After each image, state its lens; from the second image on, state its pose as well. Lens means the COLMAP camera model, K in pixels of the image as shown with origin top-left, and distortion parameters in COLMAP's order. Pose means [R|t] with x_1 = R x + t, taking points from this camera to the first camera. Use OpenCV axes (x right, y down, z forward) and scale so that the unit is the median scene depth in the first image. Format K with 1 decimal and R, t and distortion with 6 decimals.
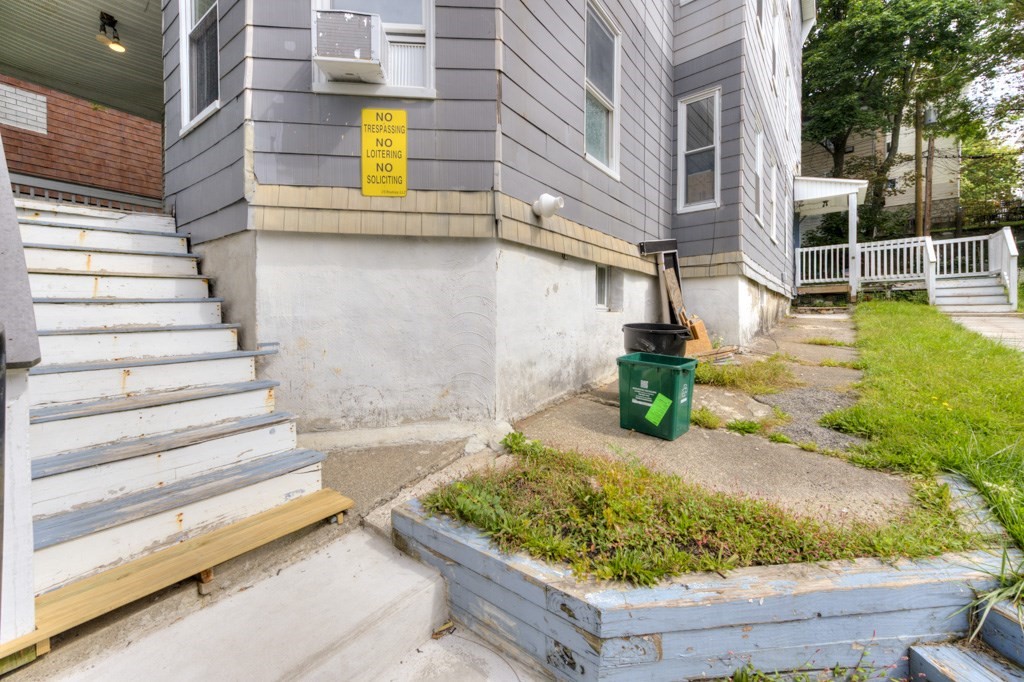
lens RADIAL K [[422.0, 0, 507.0], [0, 422.0, 320.0], [0, 0, 1]] dist [0.001826, 0.000037]
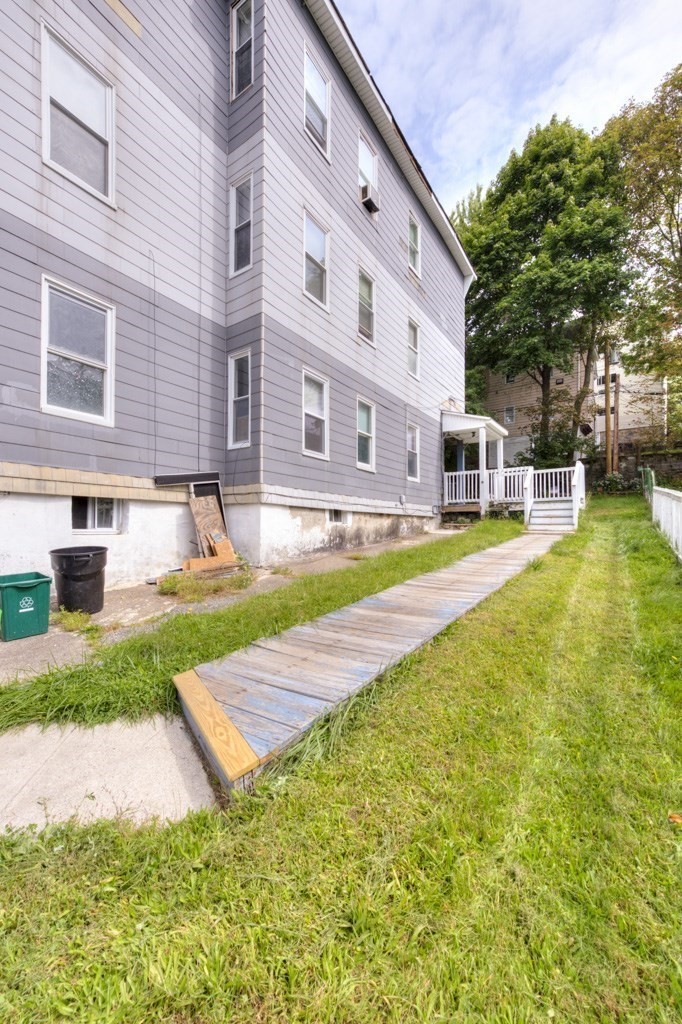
lens RADIAL K [[414.6, 0, 343.5], [0, 414.6, 518.7], [0, 0, 1]] dist [0.011884, -0.000048]
pose [[0.994332, 0.011807, 0.105659, 0.356436], [-0.009656, 0.999736, -0.020851, -0.020496], [-0.105877, 0.019712, 0.994184, -0.118104]]
